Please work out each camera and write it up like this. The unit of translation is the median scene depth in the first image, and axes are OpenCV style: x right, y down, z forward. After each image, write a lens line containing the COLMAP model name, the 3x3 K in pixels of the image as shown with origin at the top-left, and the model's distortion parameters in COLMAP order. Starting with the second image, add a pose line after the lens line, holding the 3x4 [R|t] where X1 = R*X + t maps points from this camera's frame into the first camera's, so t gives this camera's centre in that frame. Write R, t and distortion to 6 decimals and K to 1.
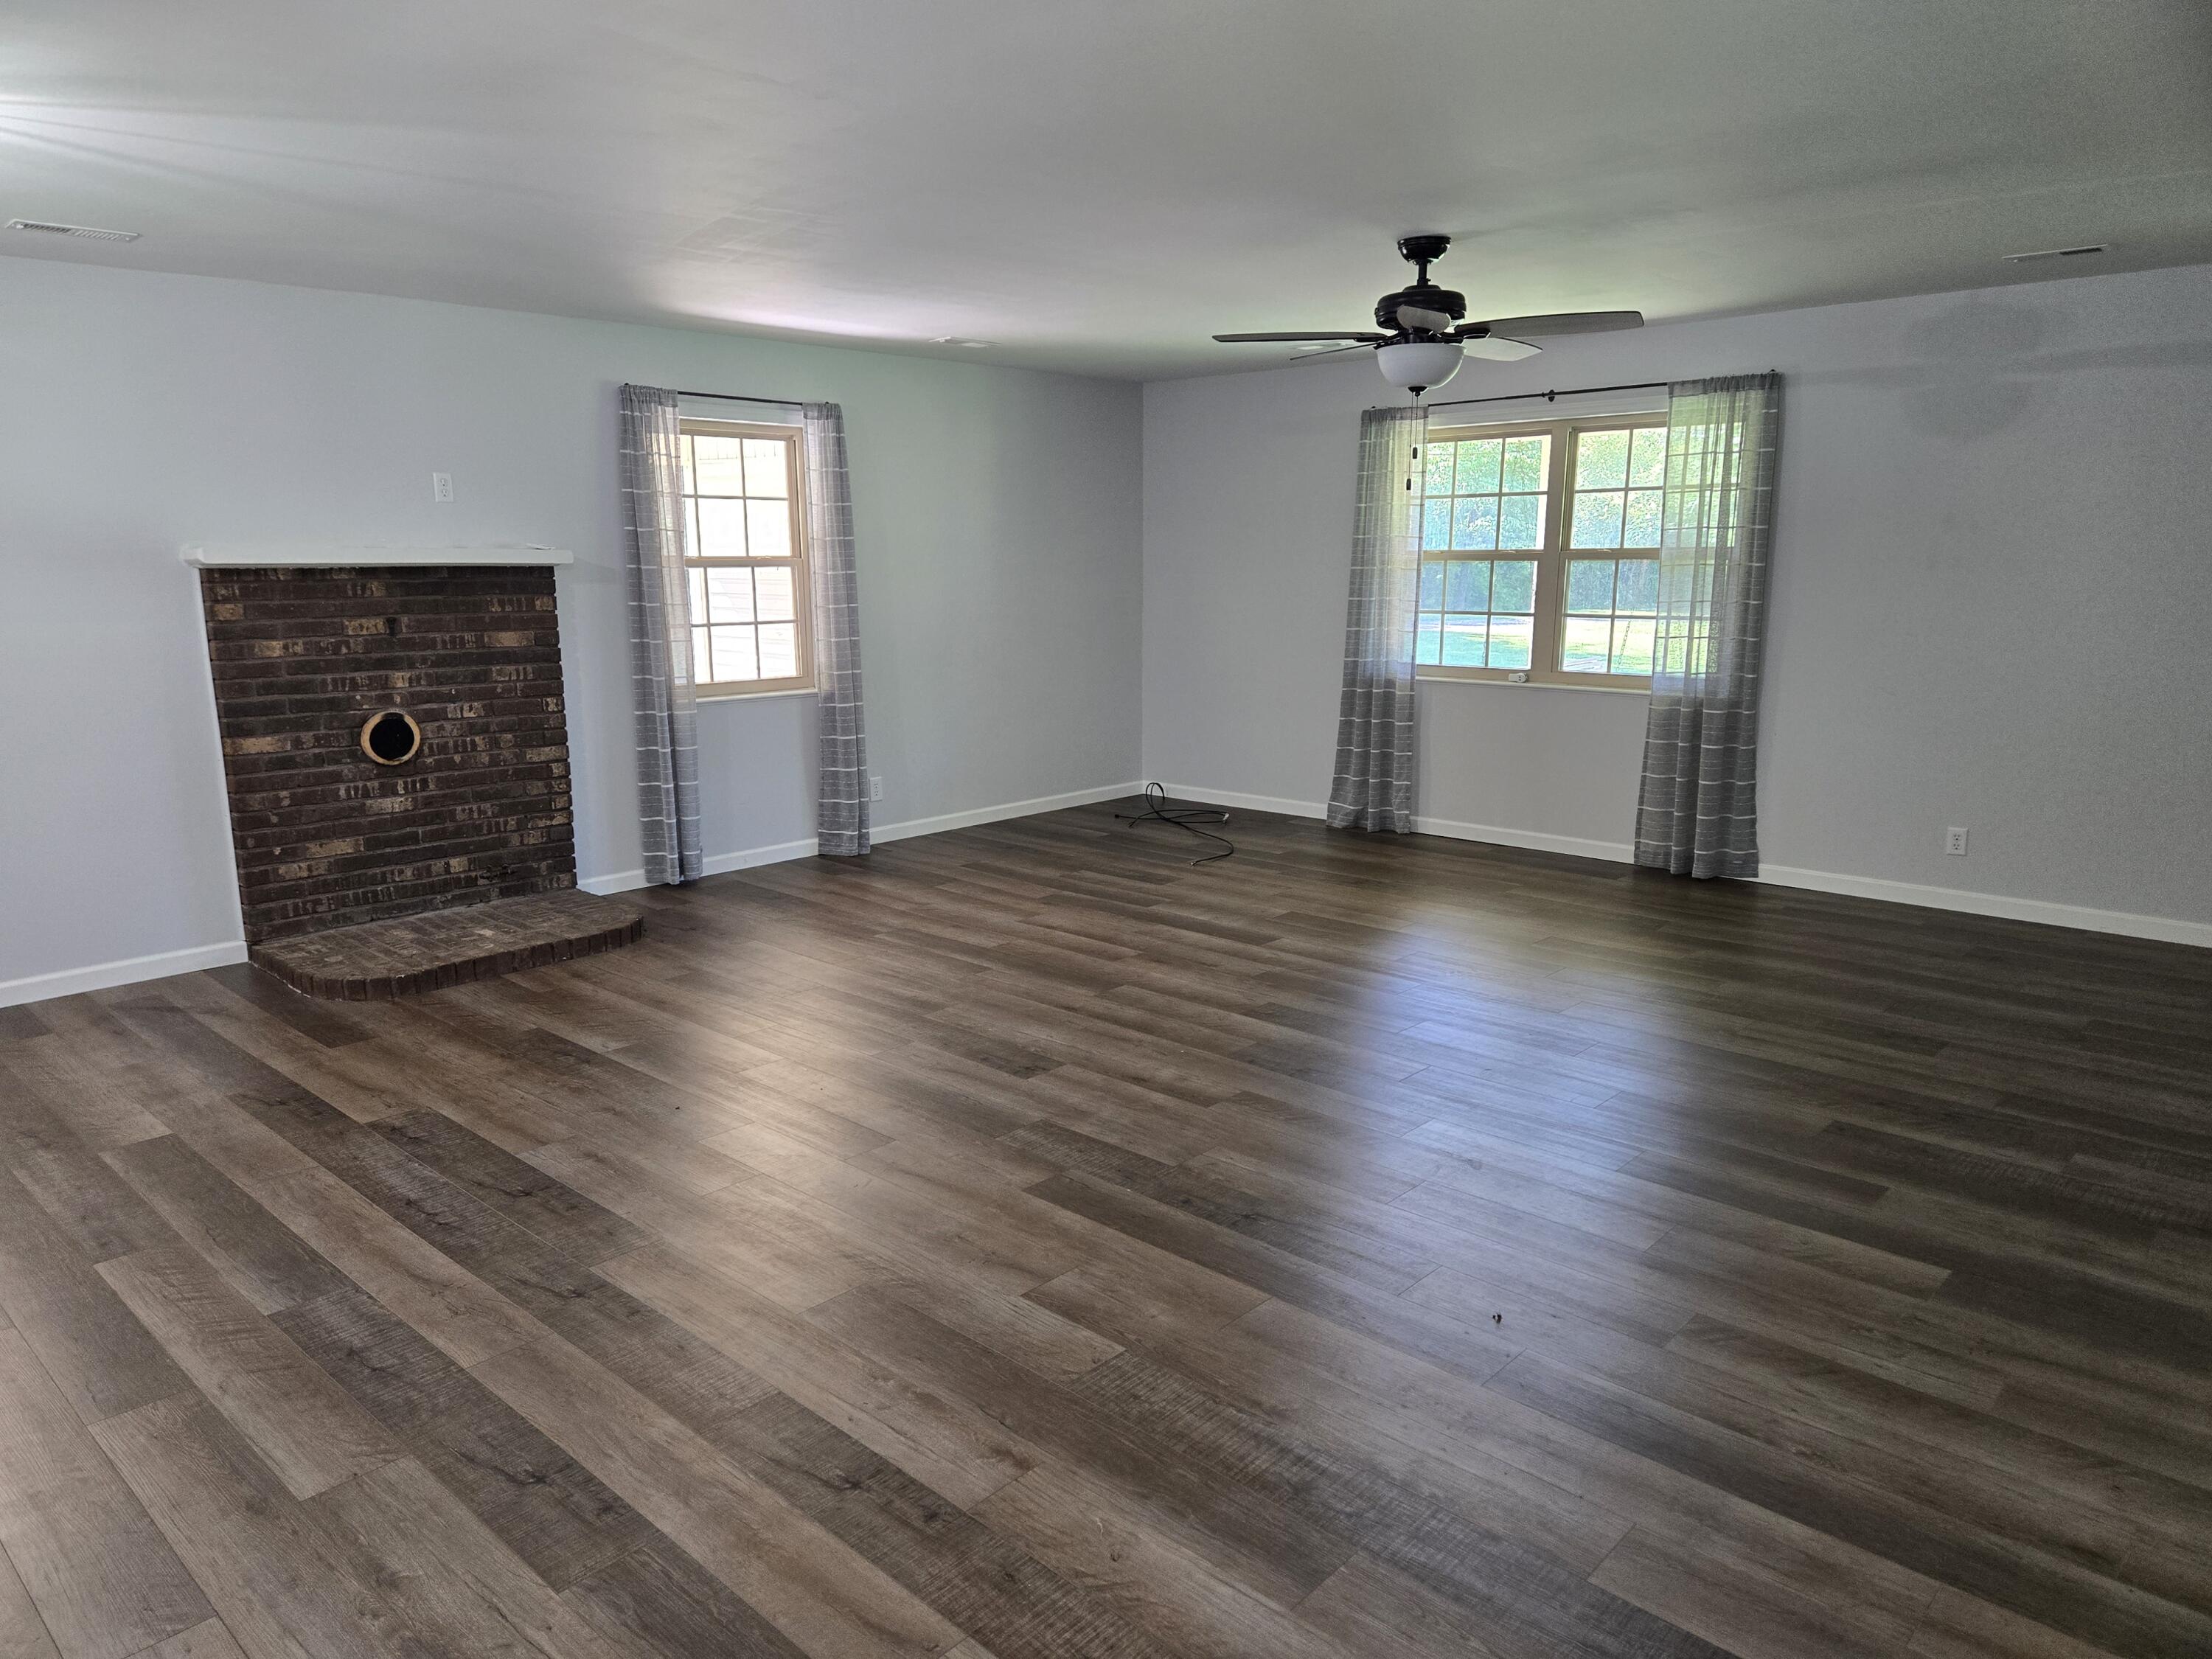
lens RADIAL K [[1466.4, 0, 1085.3], [0, 1466.4, 852.2], [0, 0, 1]] dist [0.097097, -0.095904]
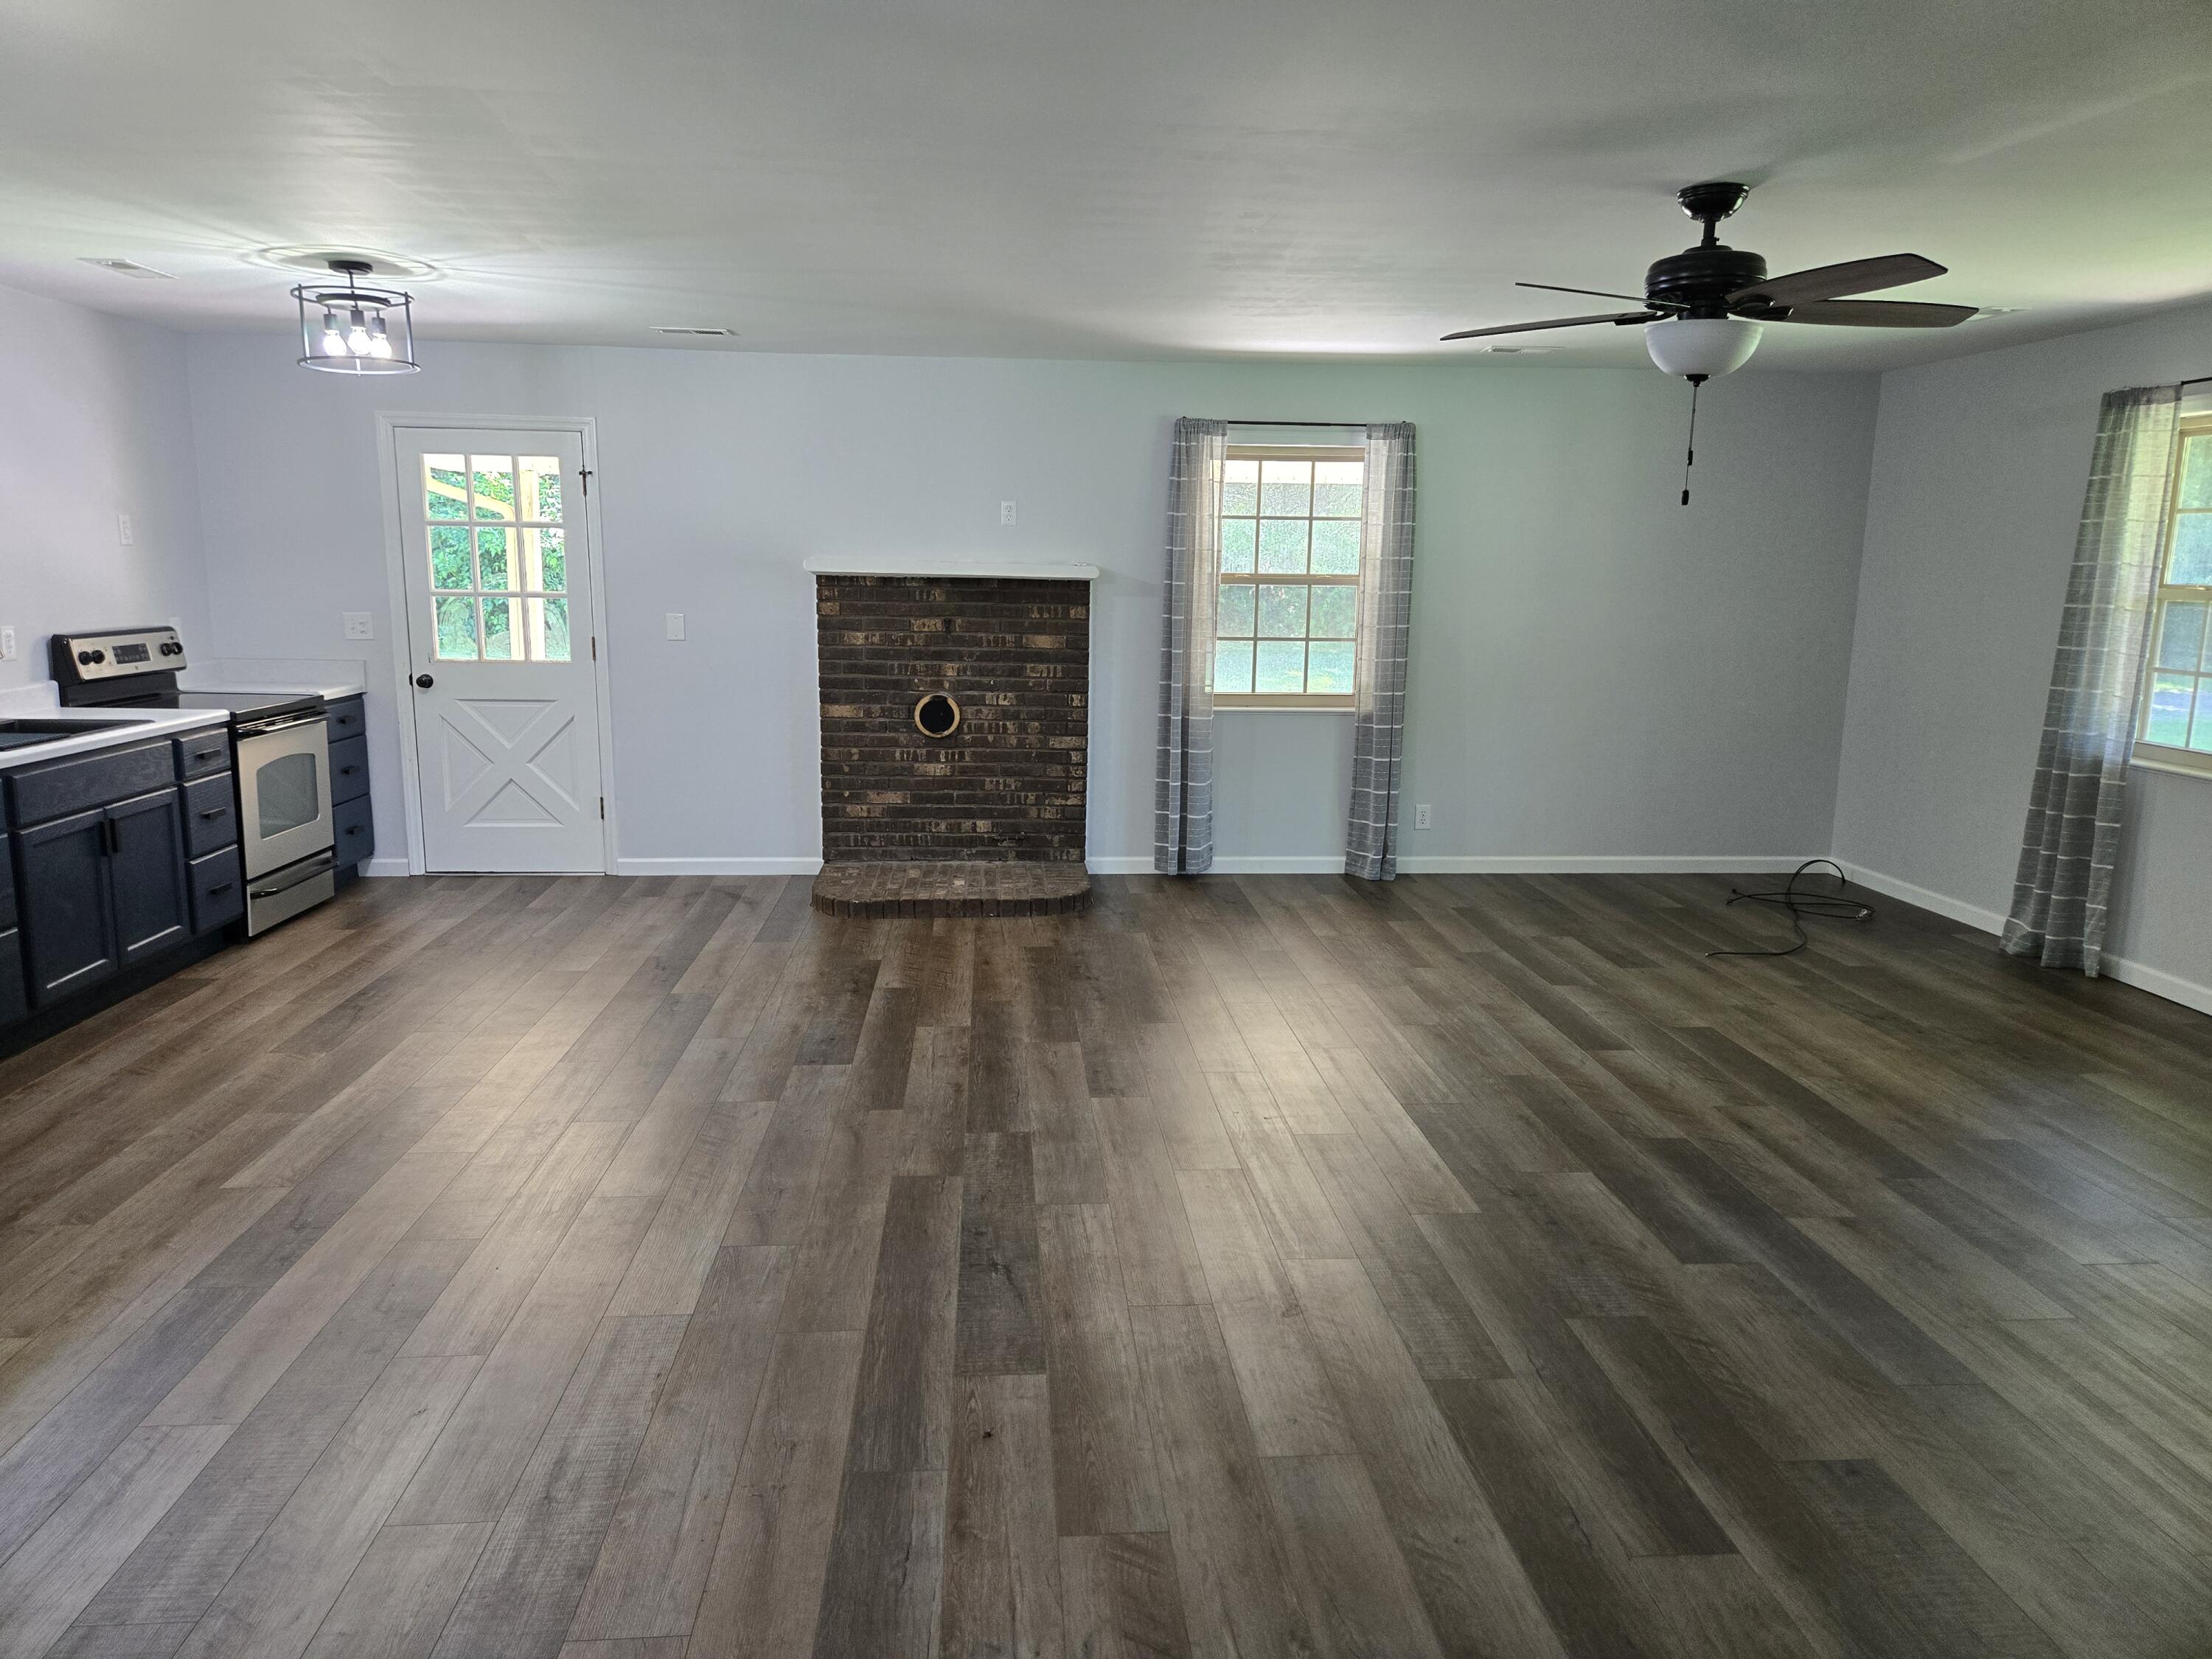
lens RADIAL K [[1468.2, 0, 1106.0], [0, 1468.2, 829.5], [0, 0, 1]] dist [0.096673, -0.086995]
pose [[0.741759, 0.137414, -0.656438, 0.437406], [-0.155742, 0.987321, 0.030694, -0.041490], [0.652332, 0.079467, 0.753756, 0.176165]]
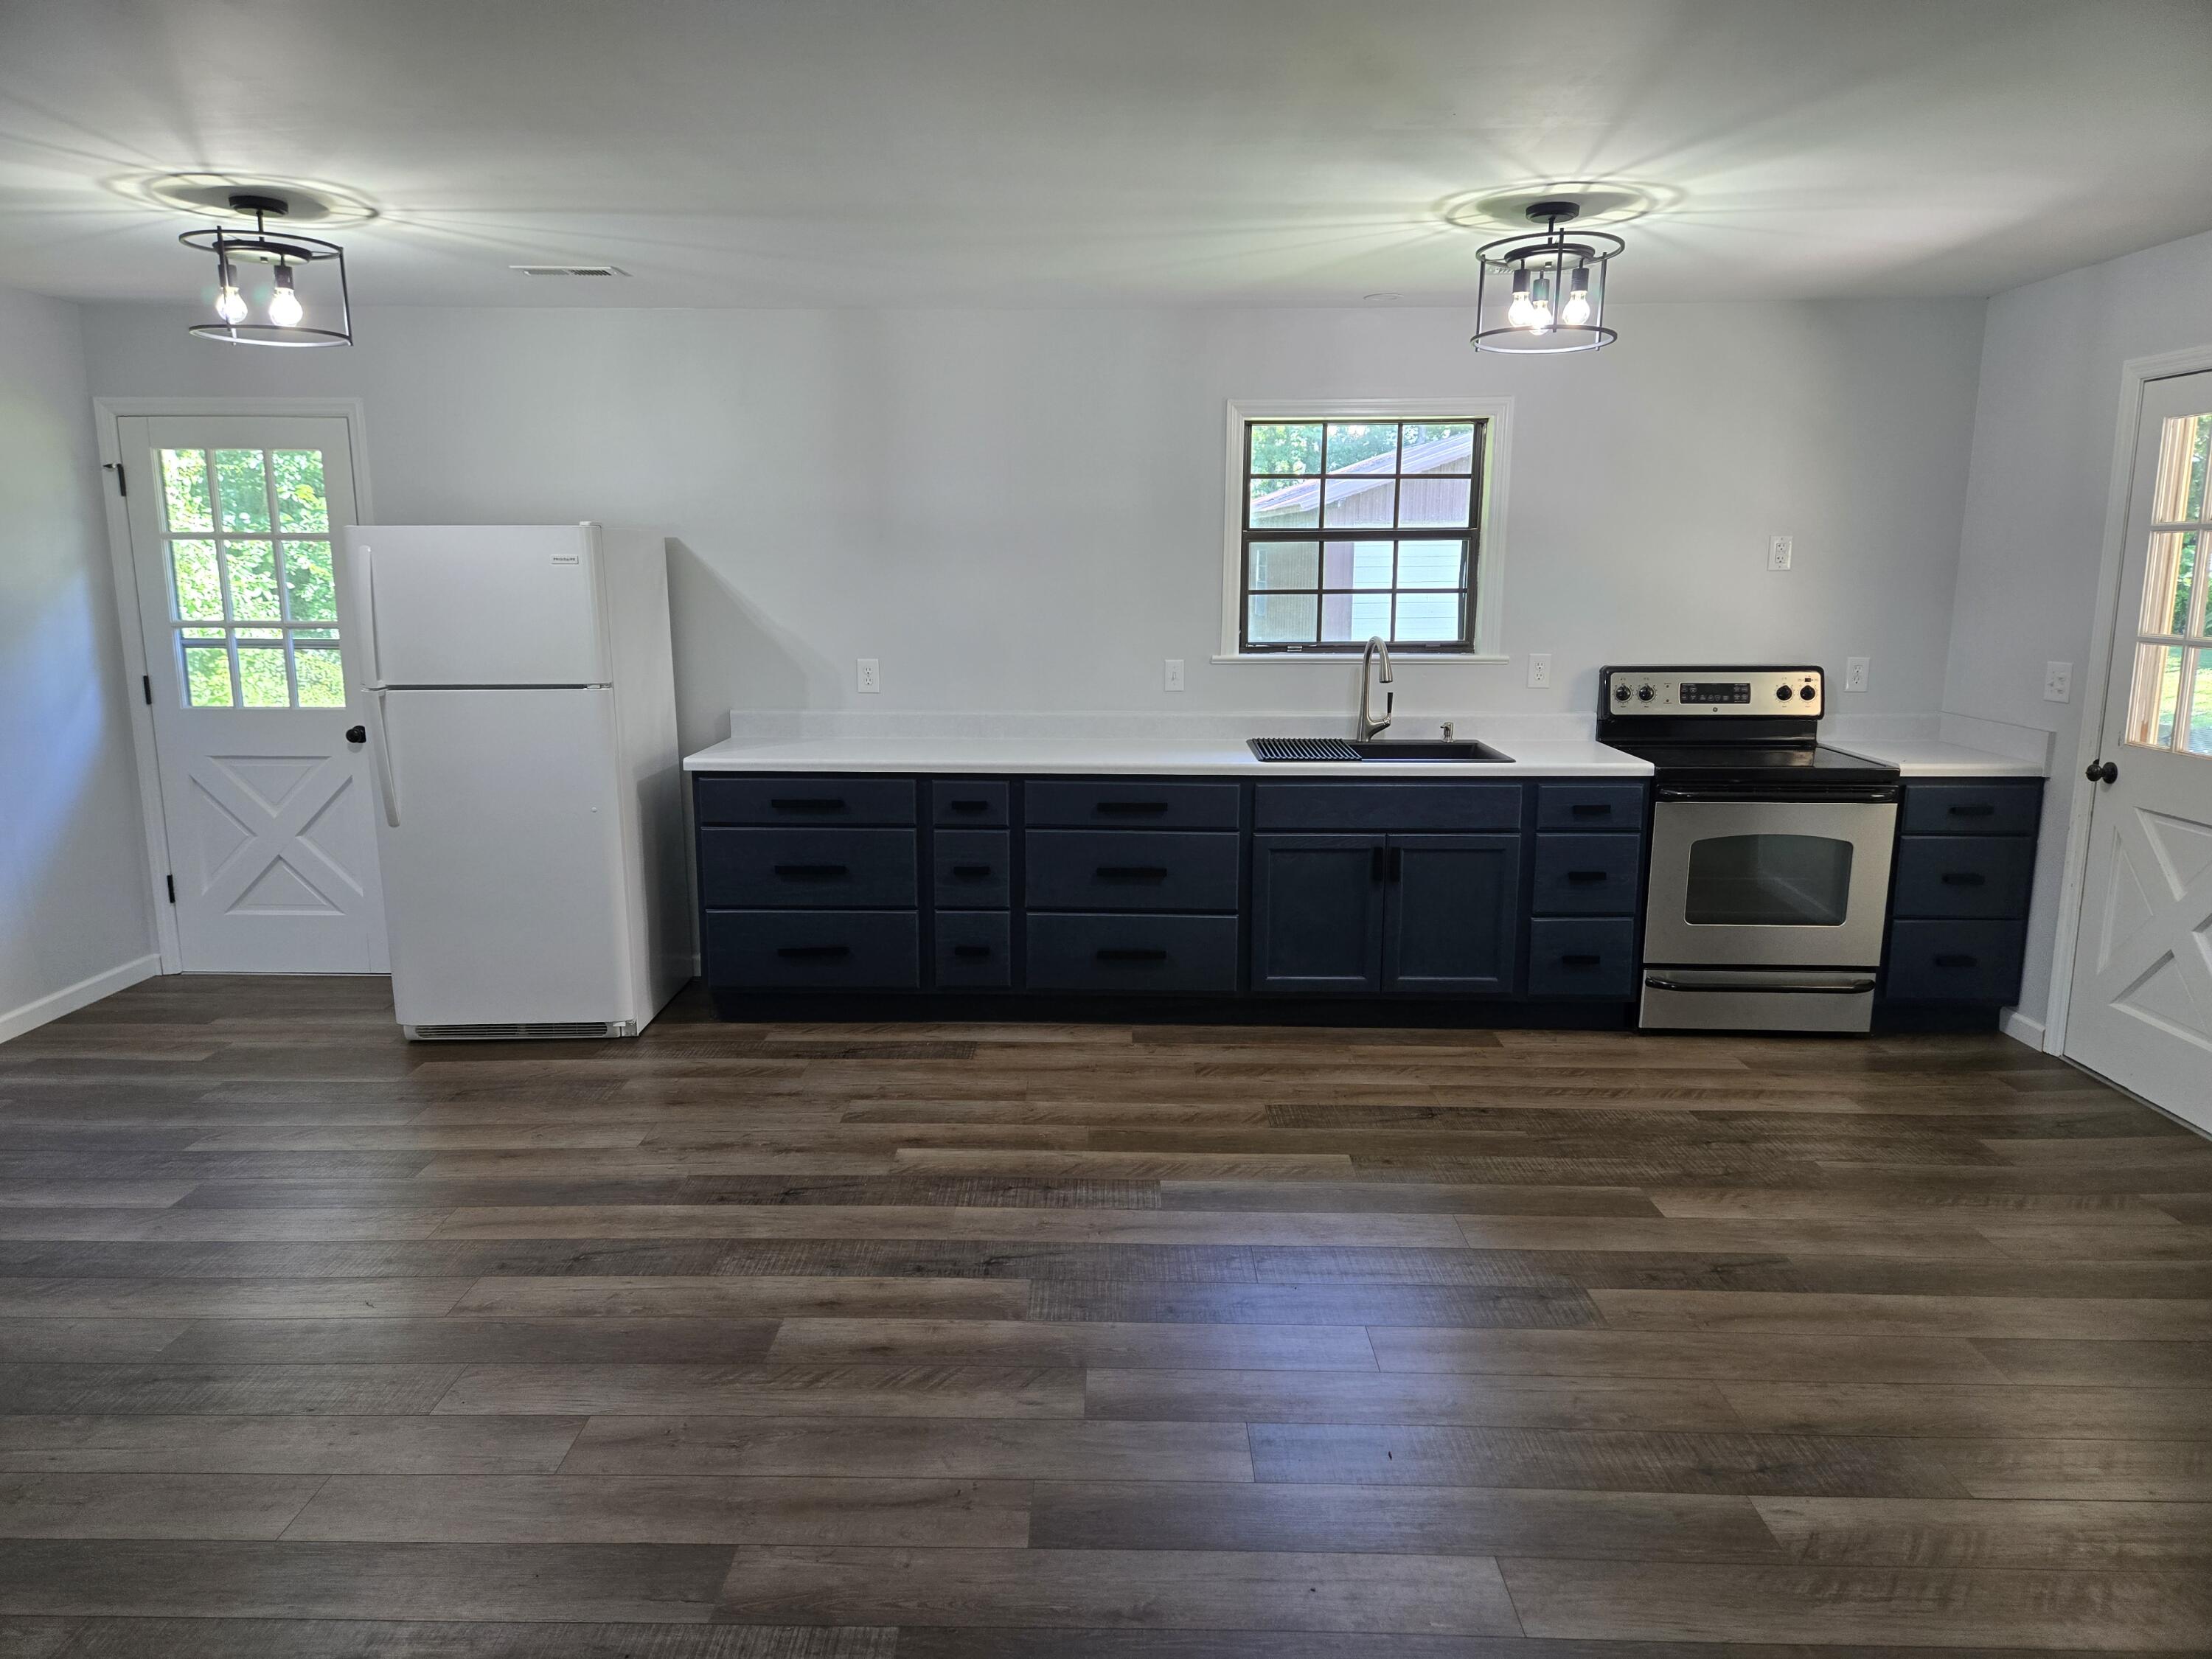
lens RADIAL K [[1466.4, 0, 1085.3], [0, 1466.4, 852.2], [0, 0, 1]] dist [0.097097, -0.095904]
pose [[-0.737447, 0.138128, -0.661130, 0.149024], [-0.133639, 0.929670, 0.343298, -0.191296], [0.662052, 0.341517, -0.667123, 0.877836]]
